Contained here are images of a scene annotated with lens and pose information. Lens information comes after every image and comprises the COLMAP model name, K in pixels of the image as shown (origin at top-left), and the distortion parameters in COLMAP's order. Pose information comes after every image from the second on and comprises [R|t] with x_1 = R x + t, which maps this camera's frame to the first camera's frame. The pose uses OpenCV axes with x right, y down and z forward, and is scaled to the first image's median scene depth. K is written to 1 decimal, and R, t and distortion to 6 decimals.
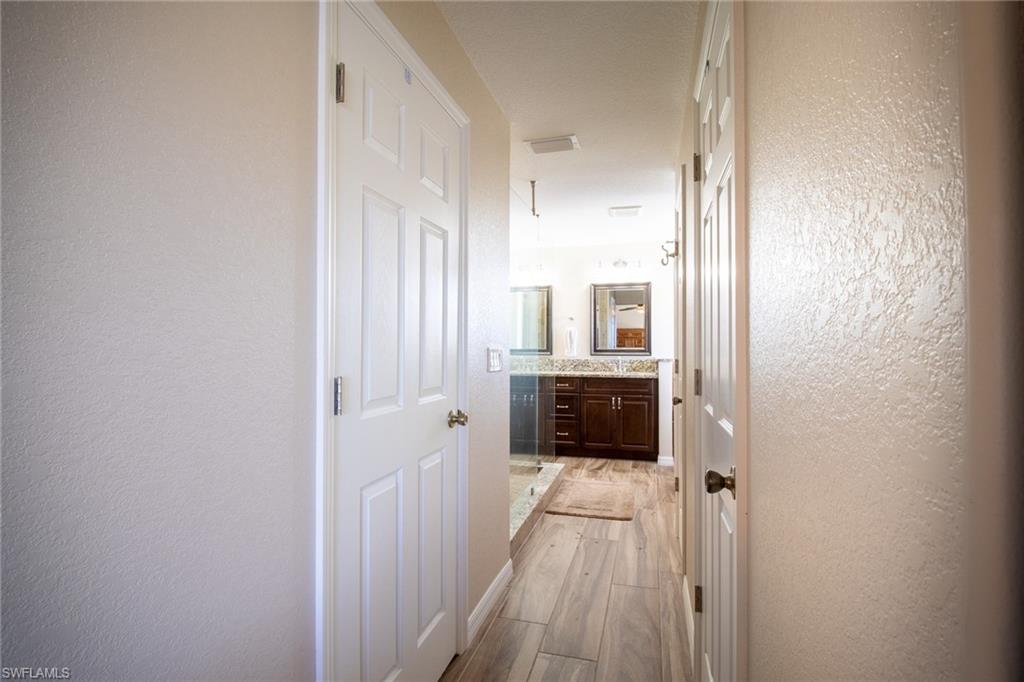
lens RADIAL K [[481.7, 0, 518.0], [0, 481.7, 340.3], [0, 0, 1]] dist [0.001744, 0.000316]
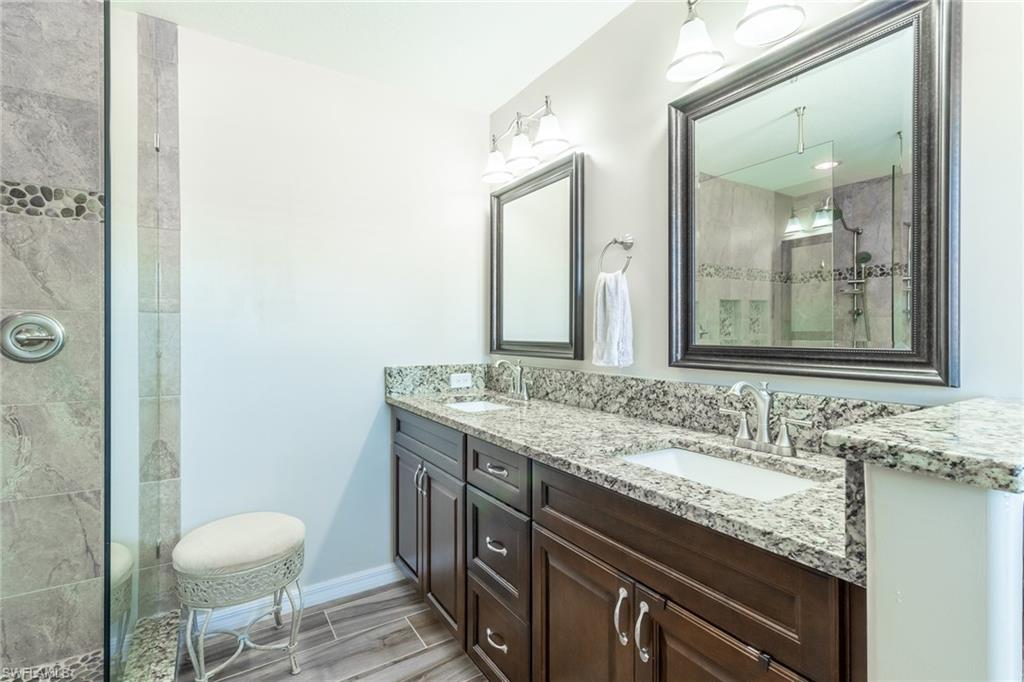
lens RADIAL K [[481.7, 0, 518.0], [0, 481.7, 340.3], [0, 0, 1]] dist [0.001744, 0.000316]
pose [[0.748134, 0.008909, -0.663488, 0.267222], [0.009338, 0.999670, 0.023952, 0.009020], [0.663482, -0.024114, 0.747803, 0.738320]]
